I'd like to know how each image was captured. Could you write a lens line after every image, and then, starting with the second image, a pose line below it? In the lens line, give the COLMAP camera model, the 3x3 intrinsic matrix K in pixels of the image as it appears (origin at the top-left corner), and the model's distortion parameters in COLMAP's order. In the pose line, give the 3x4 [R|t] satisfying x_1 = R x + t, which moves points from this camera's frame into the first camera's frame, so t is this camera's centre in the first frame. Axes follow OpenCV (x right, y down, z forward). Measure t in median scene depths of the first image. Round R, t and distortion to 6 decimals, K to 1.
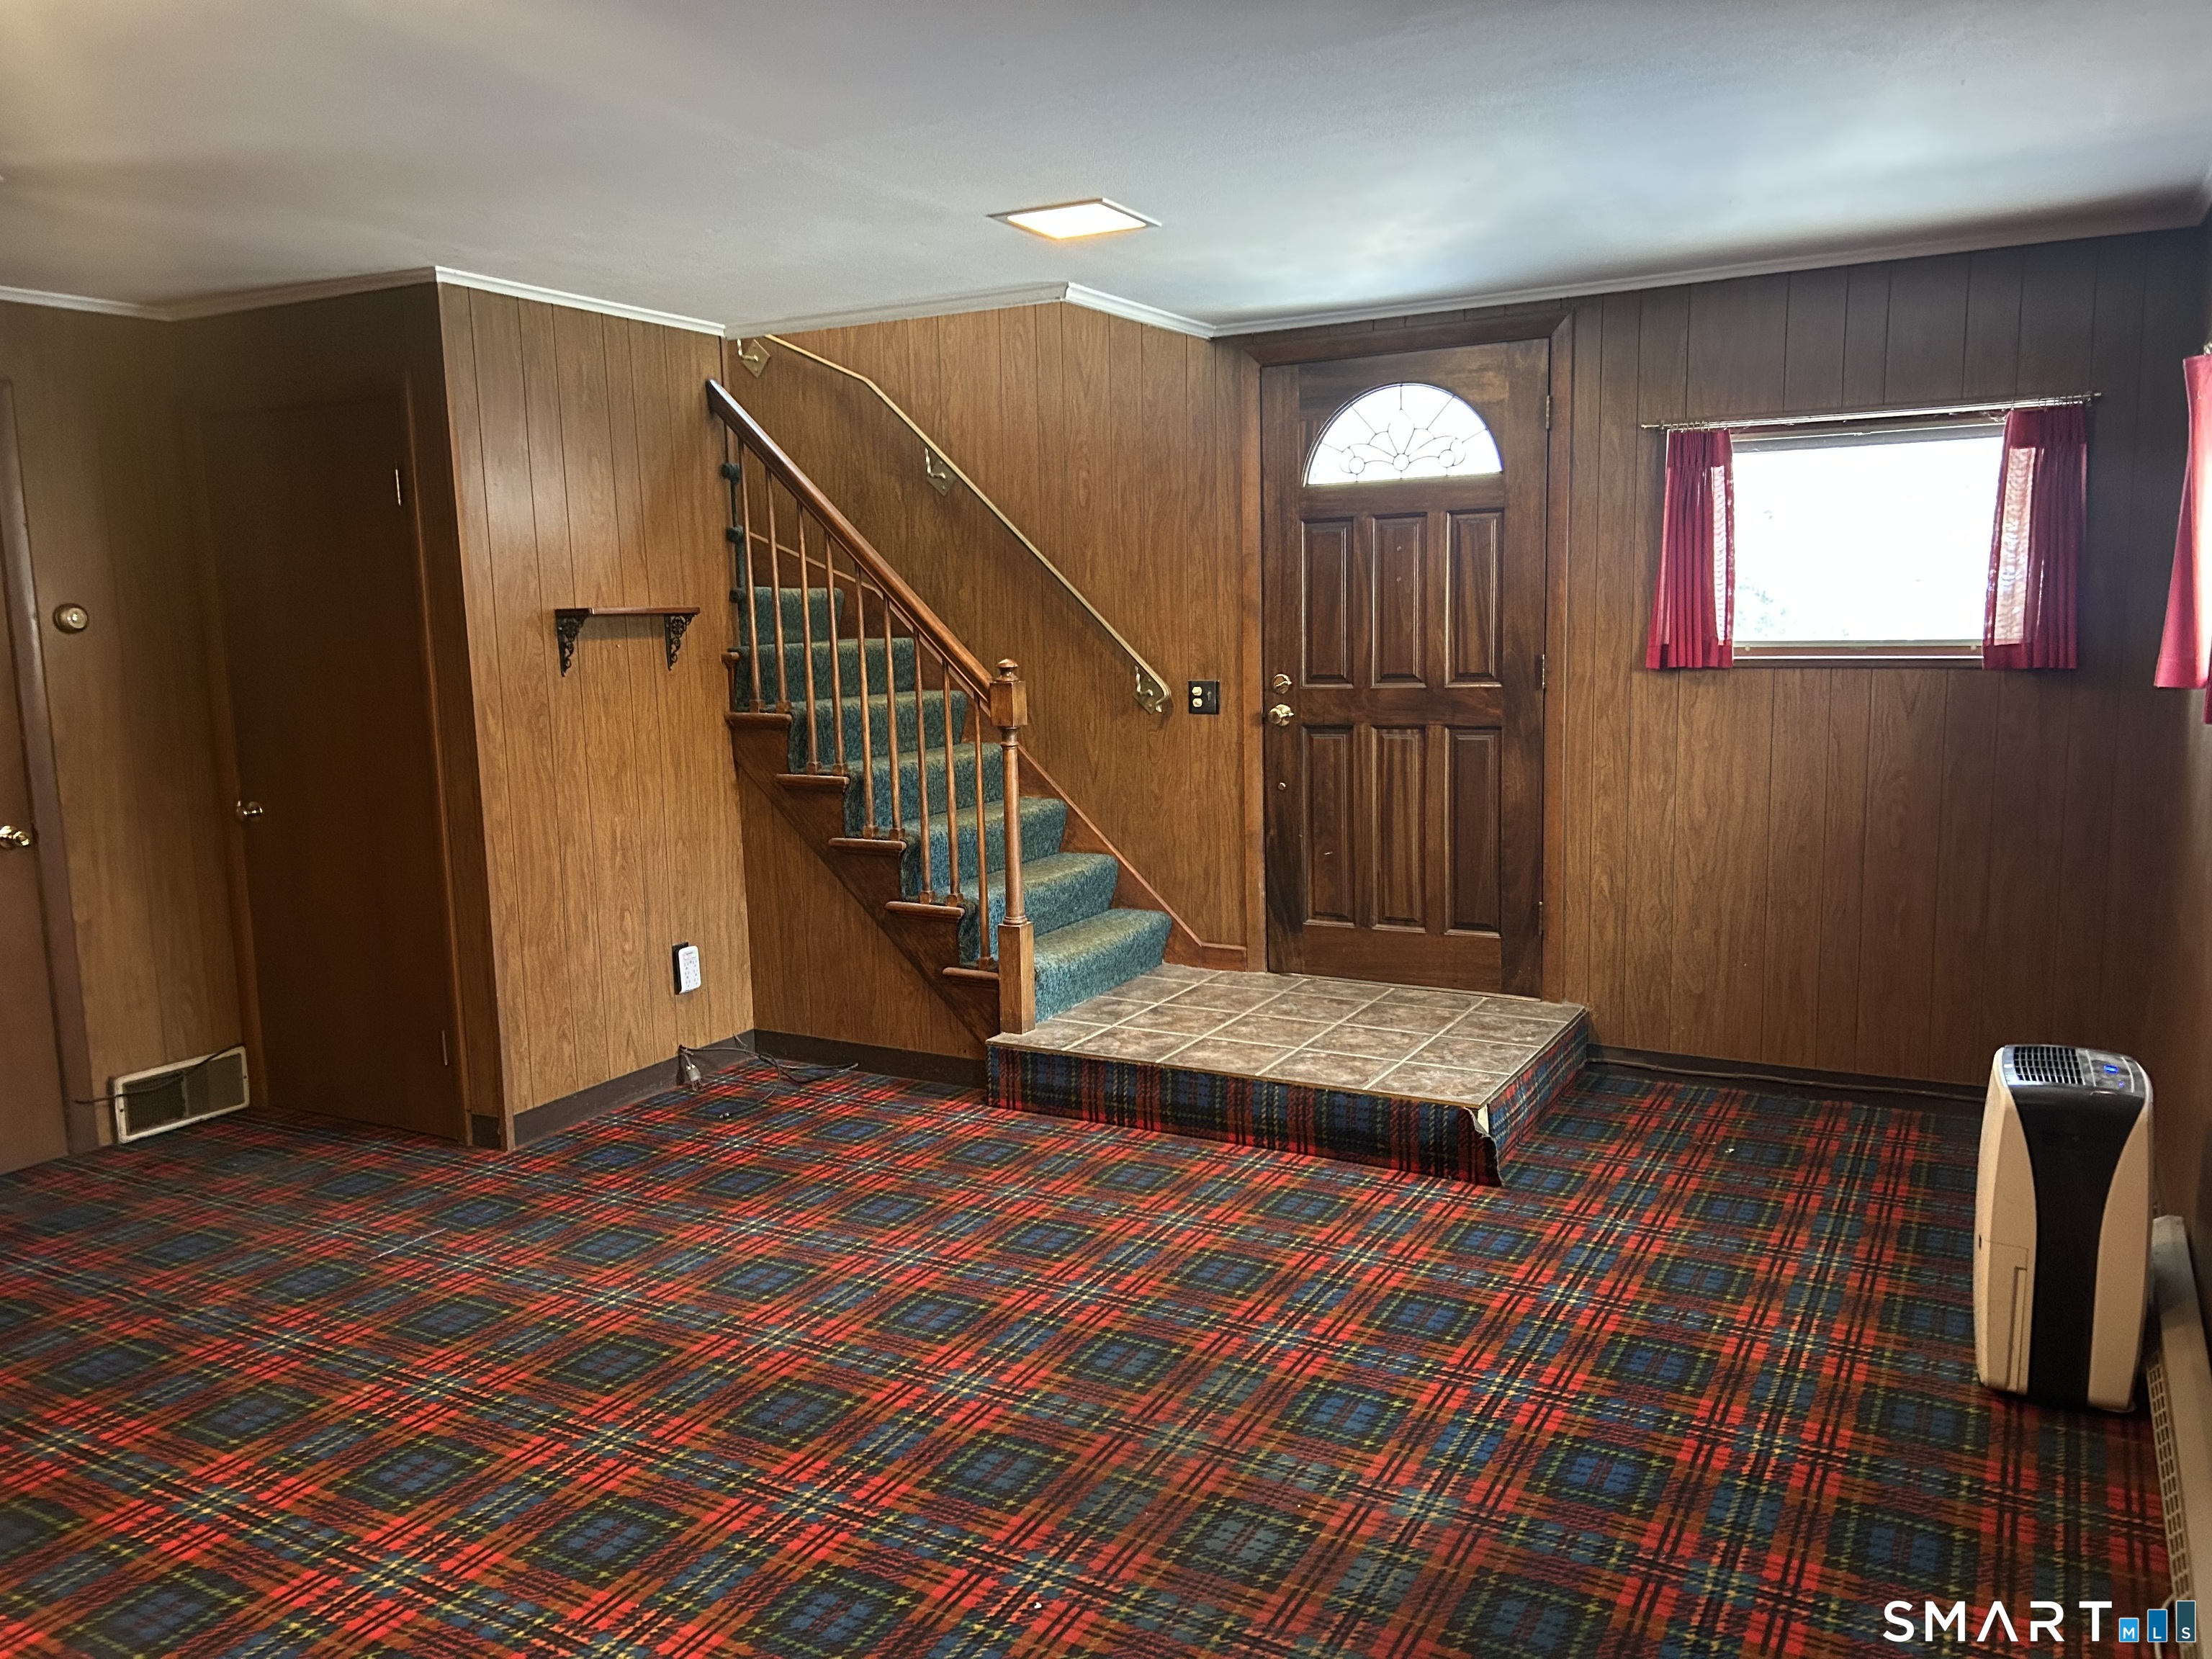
lens RADIAL K [[1656.9, 0, 1110.1], [0, 1656.9, 835.3], [0, 0, 1]] dist [0.048894, -0.011435]
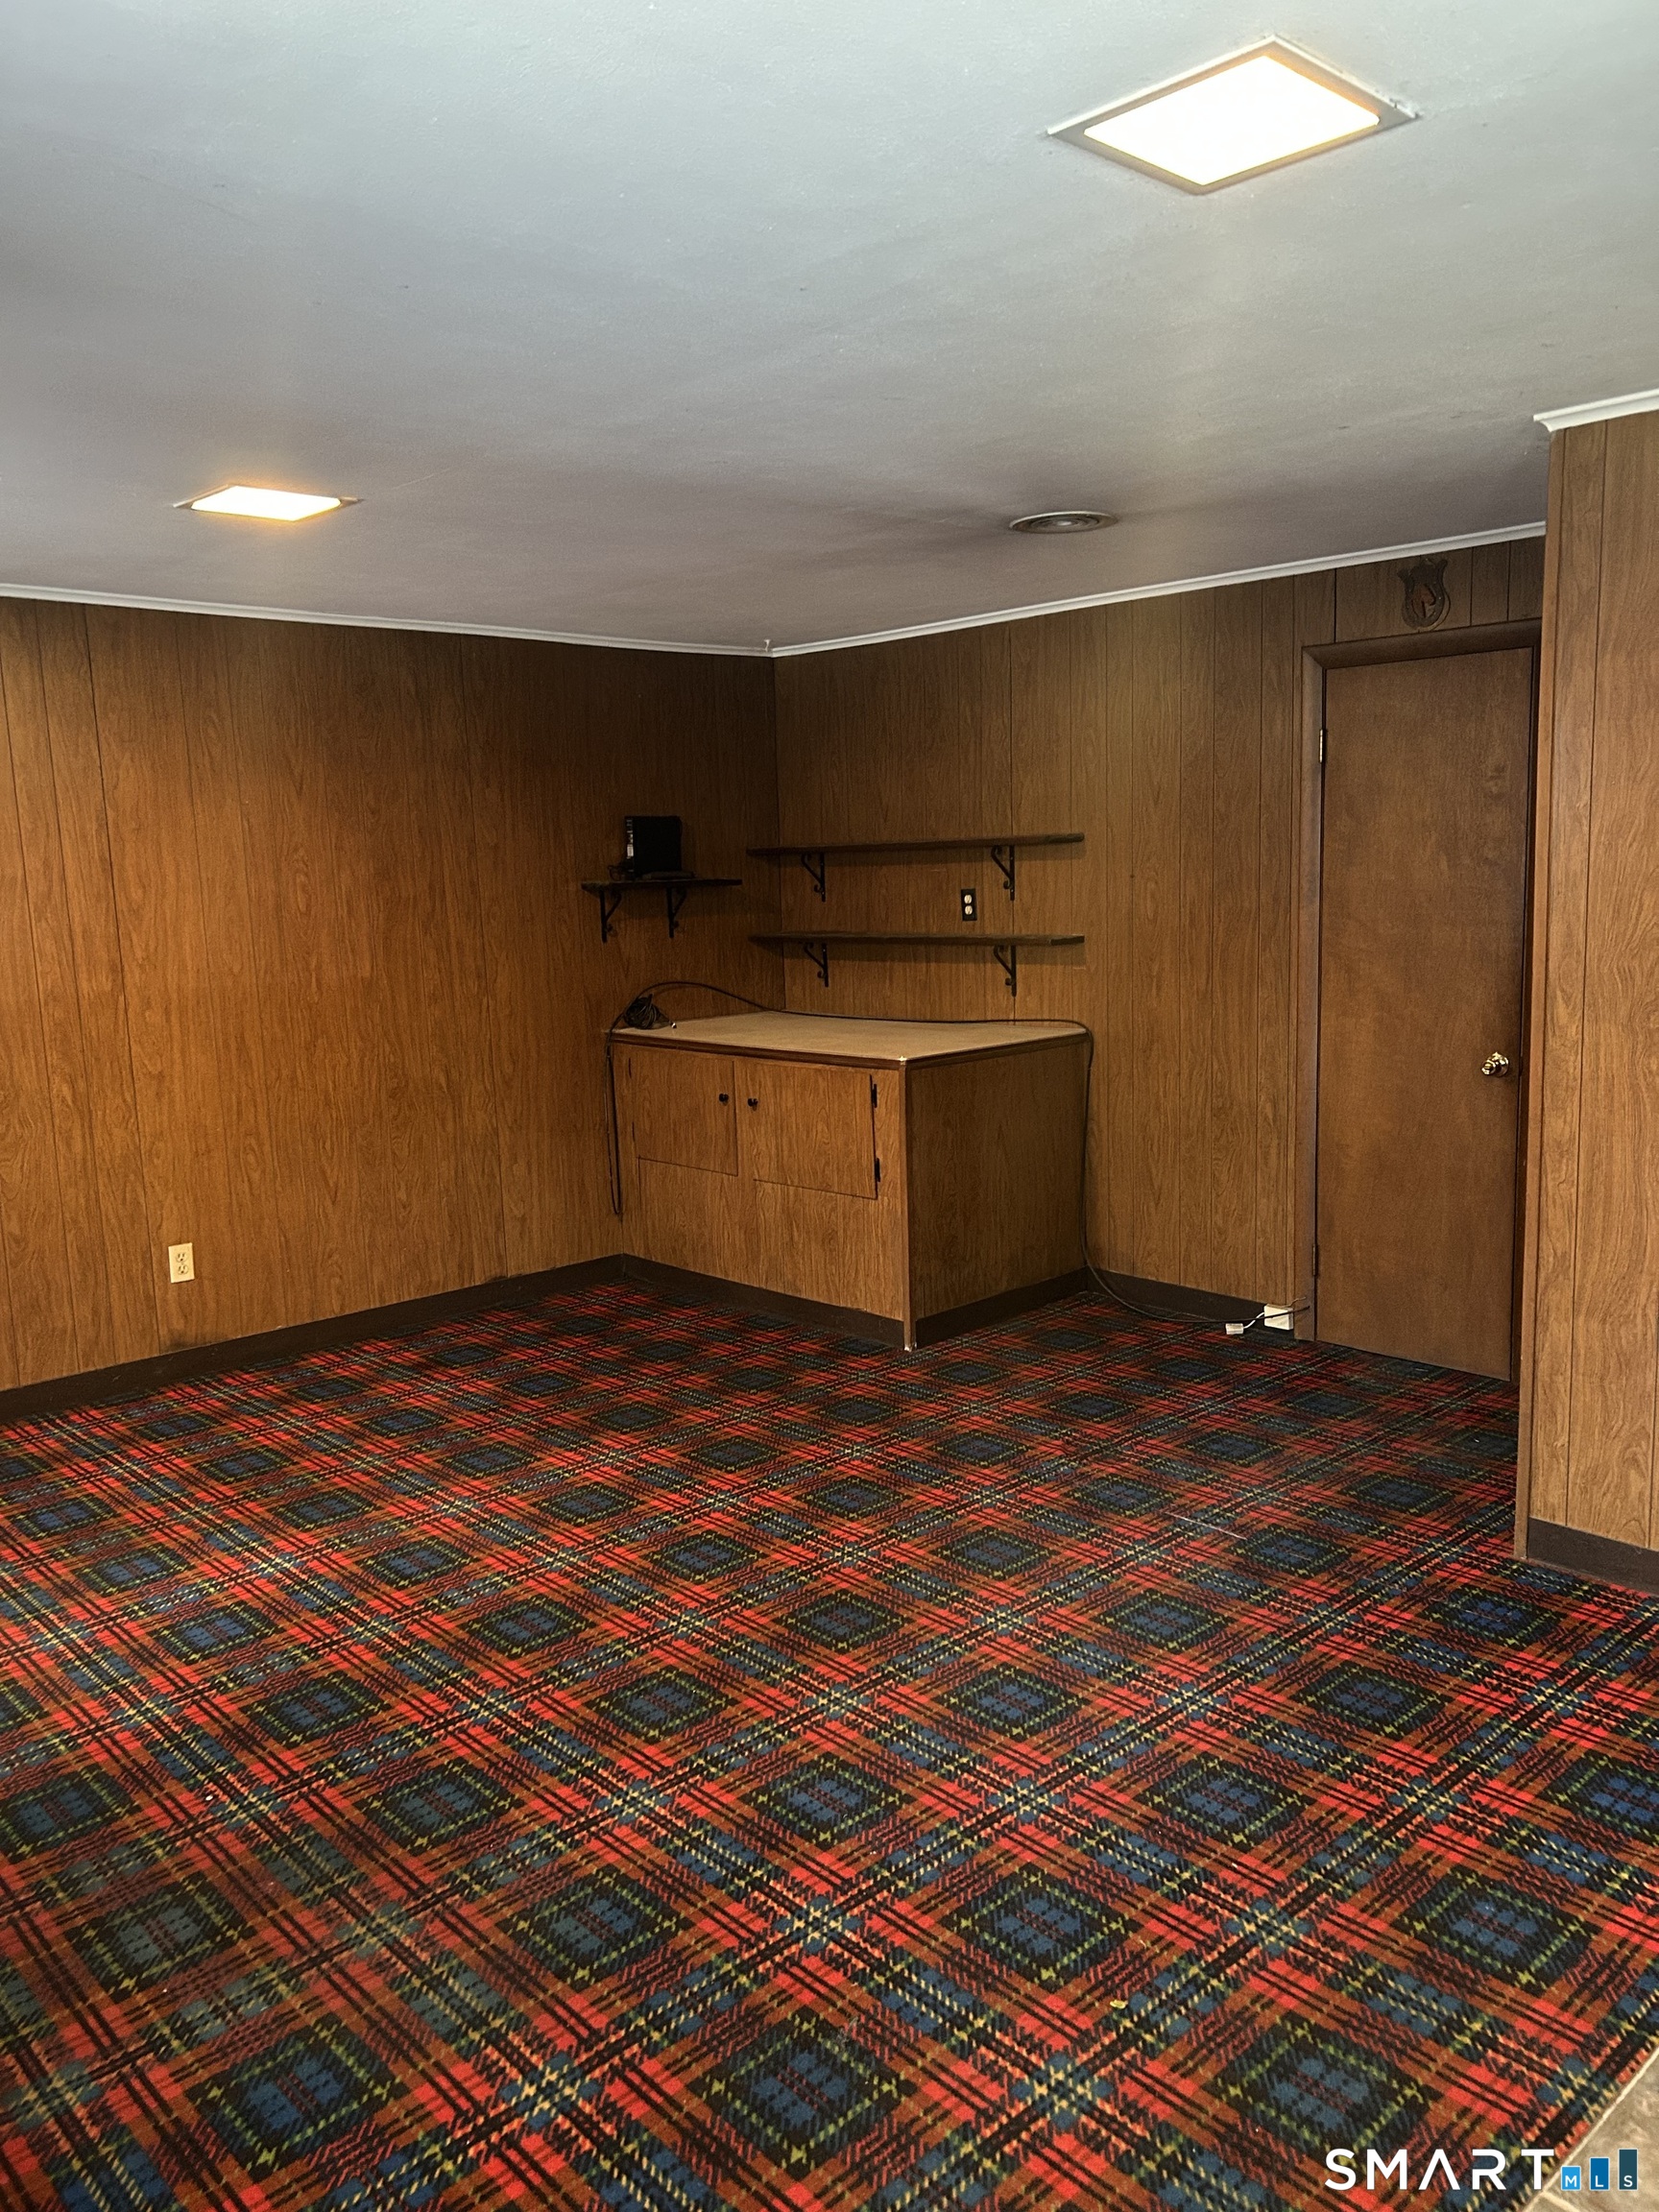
lens RADIAL K [[1656.9, 0, 835.3], [0, 1656.9, 1103.2], [0, 0, 1]] dist [0.048894, -0.011435]
pose [[-0.318377, 0.172324, -0.932170, 0.527882], [-0.092821, 0.972946, 0.211565, -0.185976], [0.943409, 0.153883, -0.293768, 1.086693]]
